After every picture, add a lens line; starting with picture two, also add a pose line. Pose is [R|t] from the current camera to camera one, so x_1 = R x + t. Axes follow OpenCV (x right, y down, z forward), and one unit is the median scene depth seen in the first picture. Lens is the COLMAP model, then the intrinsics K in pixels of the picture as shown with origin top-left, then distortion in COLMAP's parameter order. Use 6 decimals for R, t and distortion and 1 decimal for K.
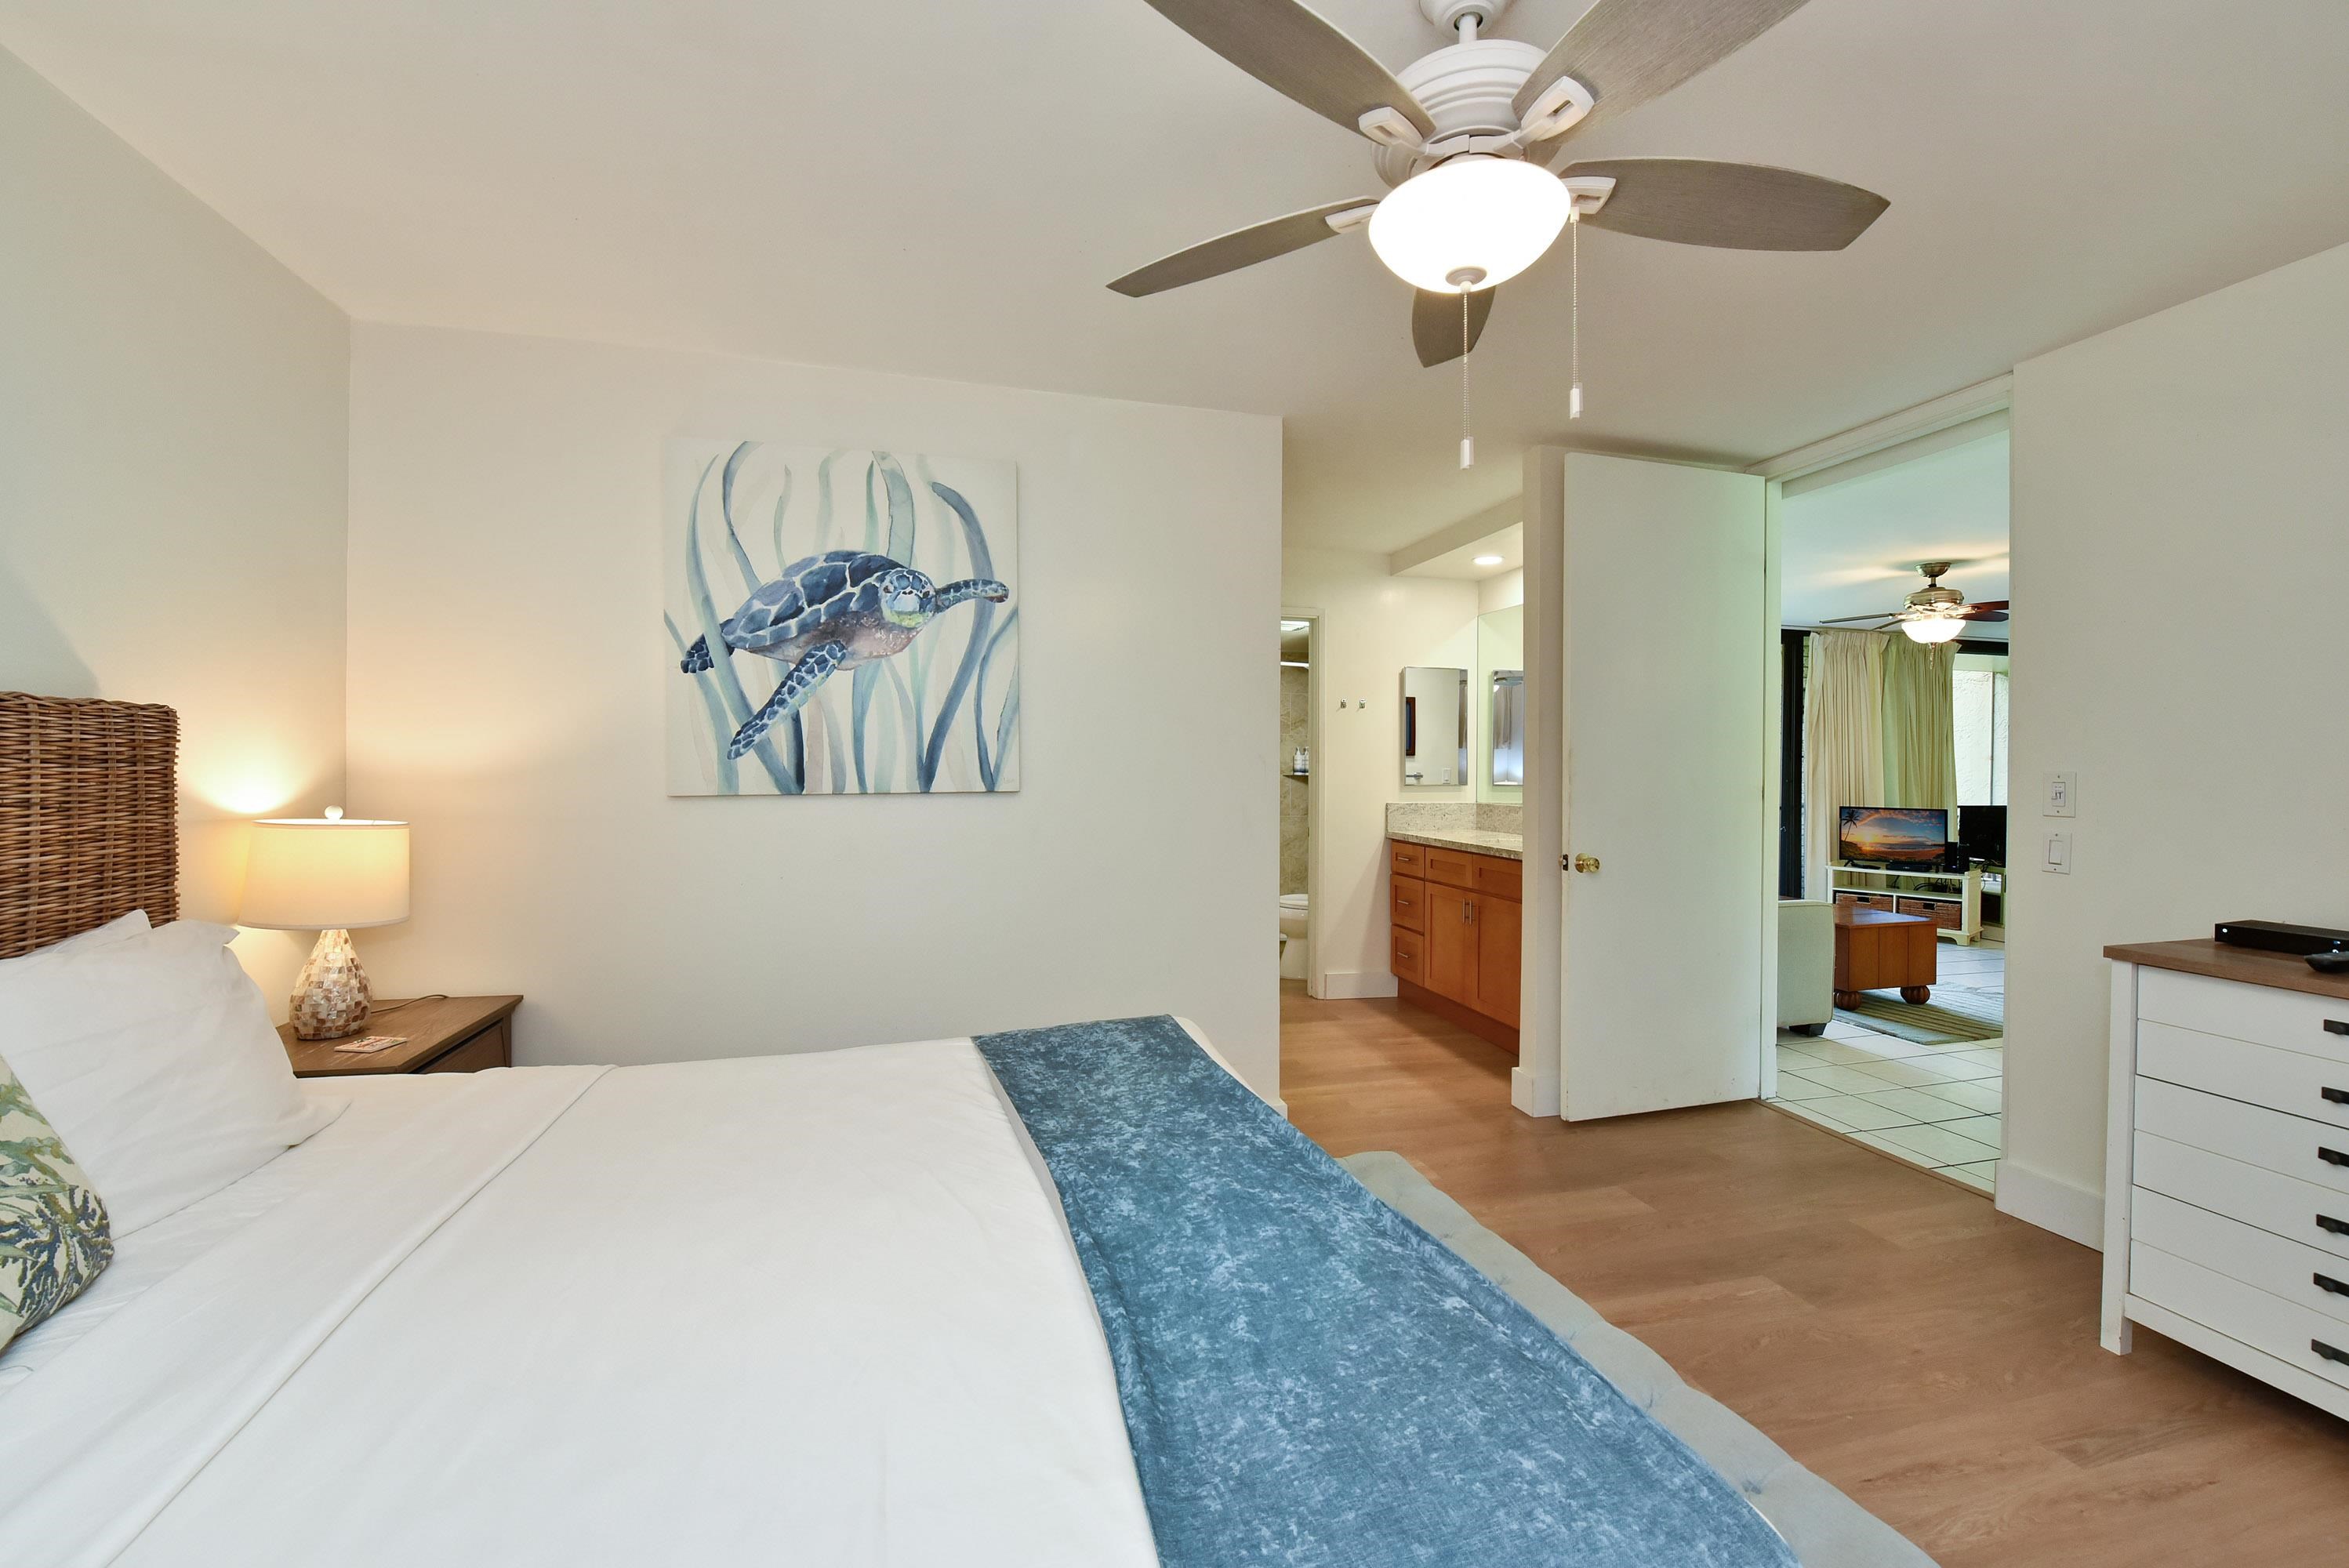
lens RADIAL K [[956.1, 0, 1178.7], [0, 956.1, 779.9], [0, 0, 1]] dist [0.003534, -0.002220]
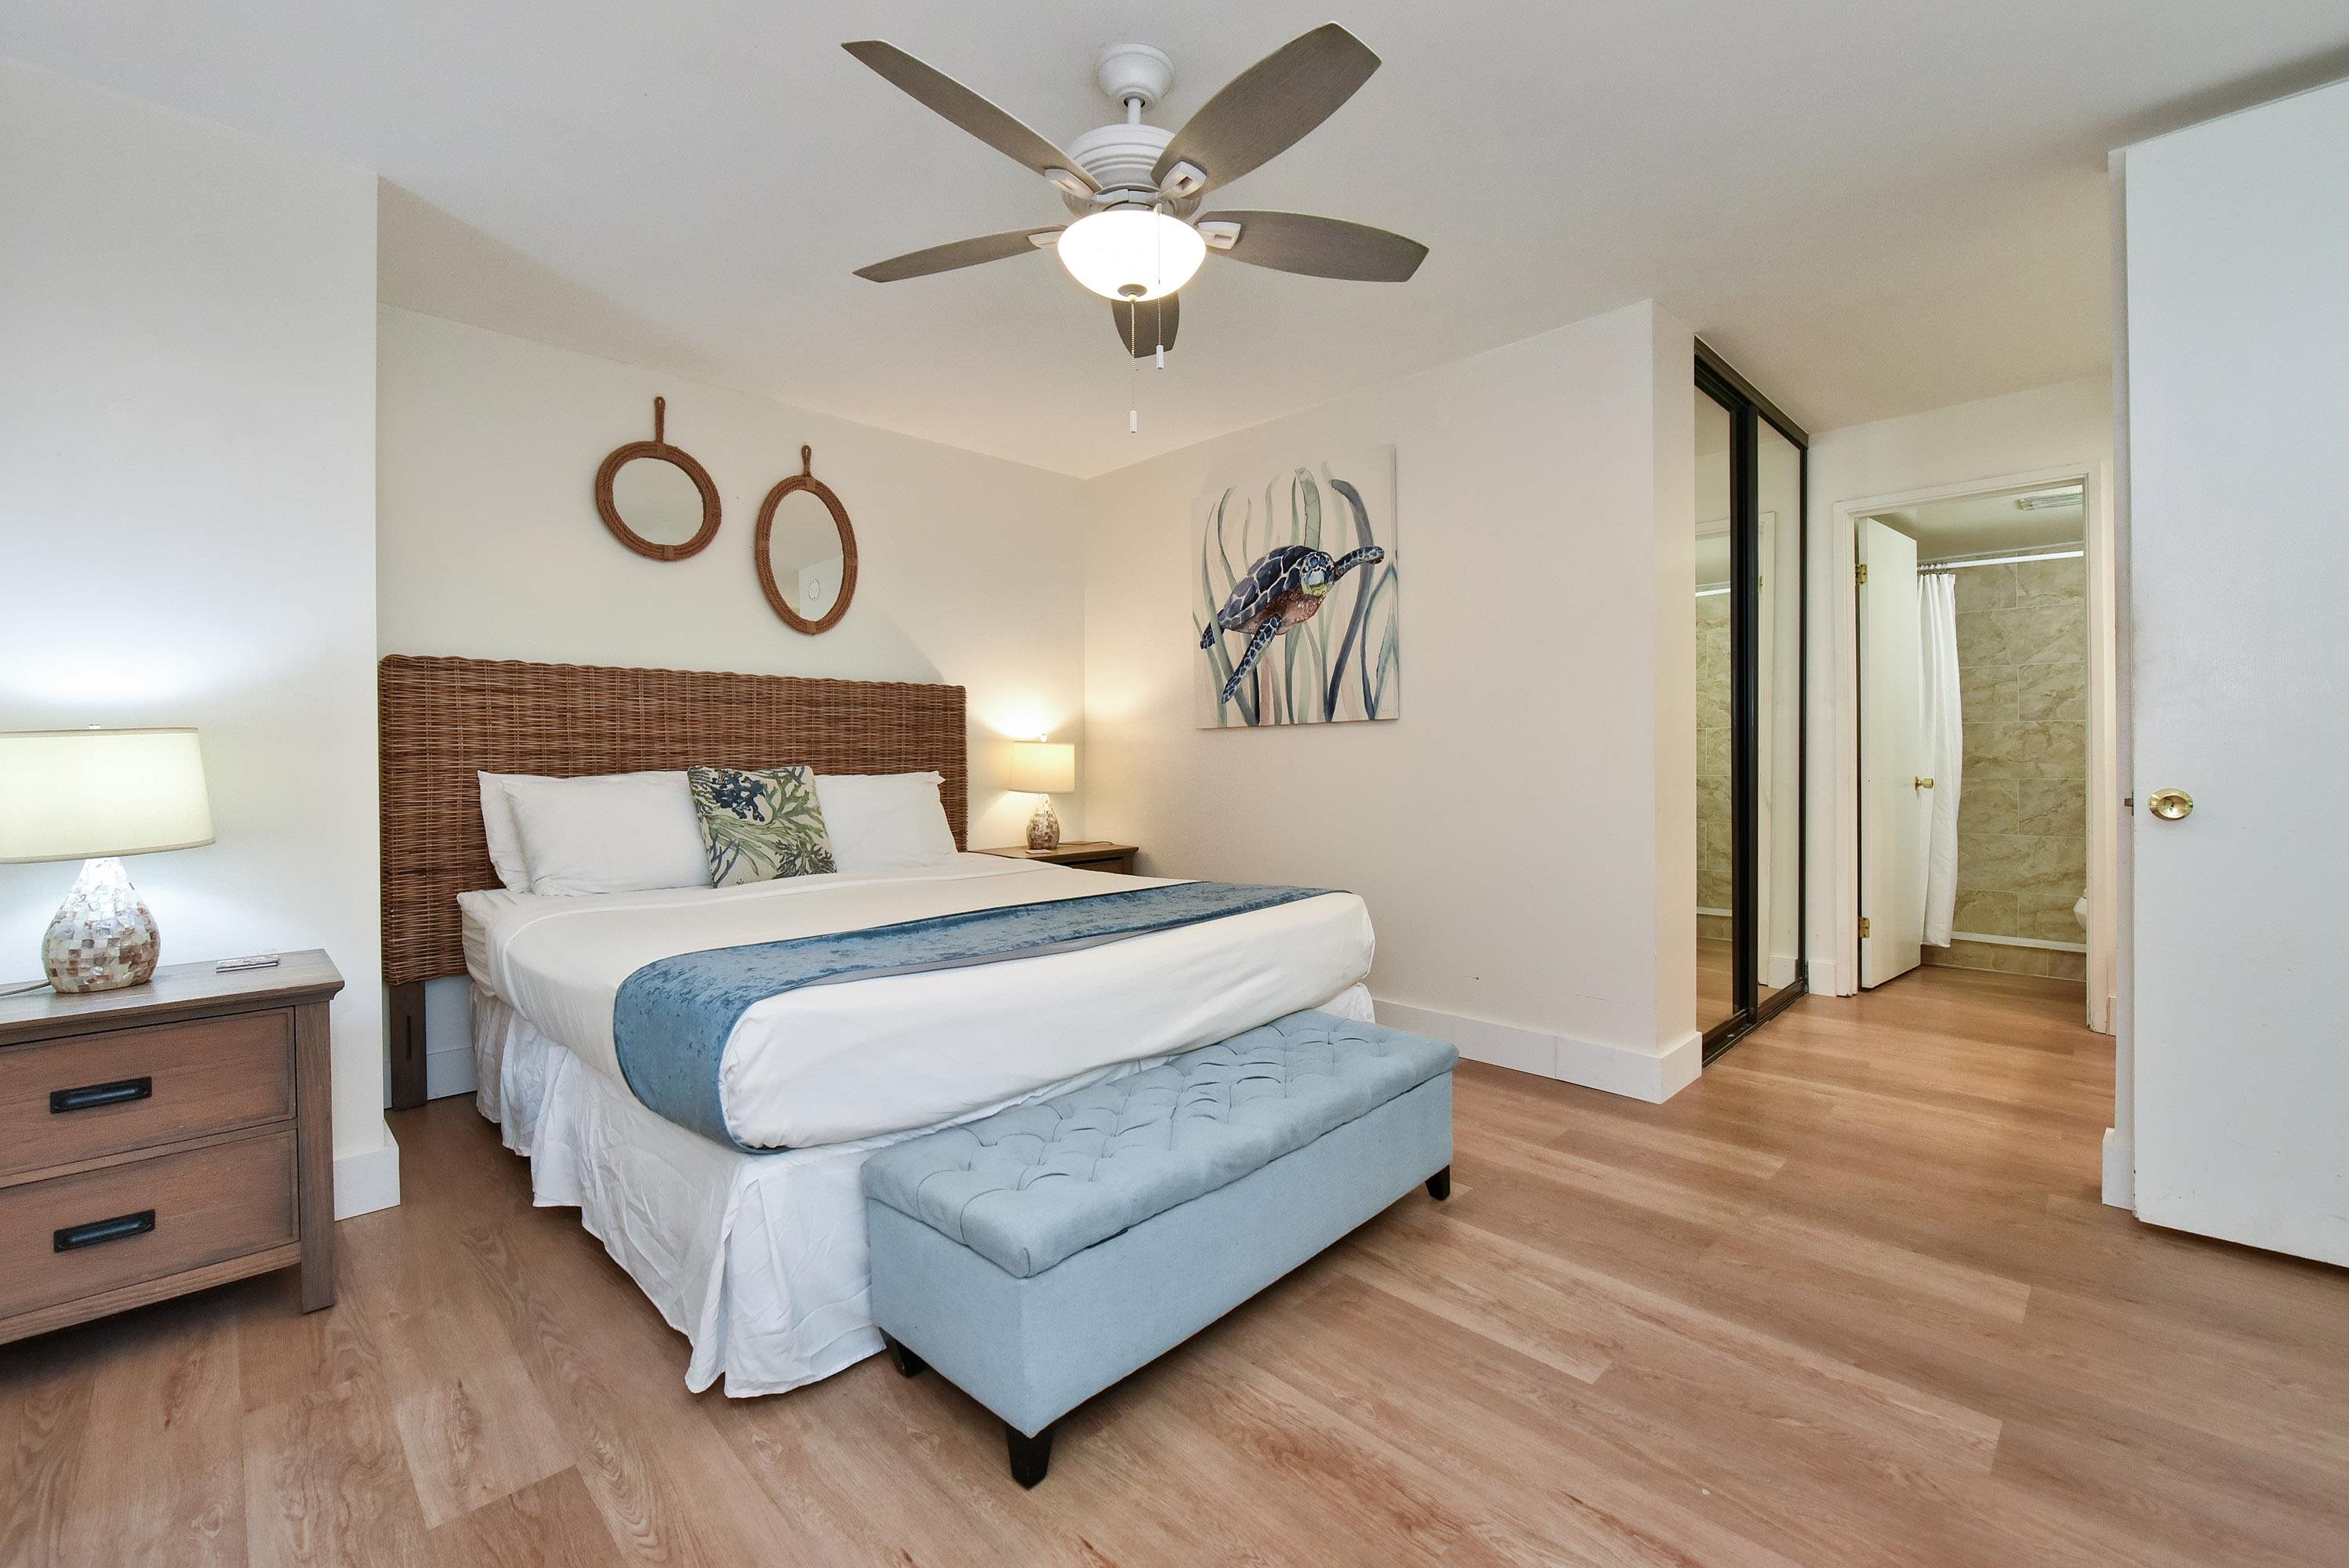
lens RADIAL K [[932.2, 0, 1154.7], [0, 932.2, 741.3], [0, 0, 1]] dist [-0.009013, -0.000042]
pose [[0.507203, -0.021025, -0.861570, 0.695432], [0.002028, 0.999729, -0.023202, 0.067680], [0.861824, 0.010021, 0.507108, 0.165802]]
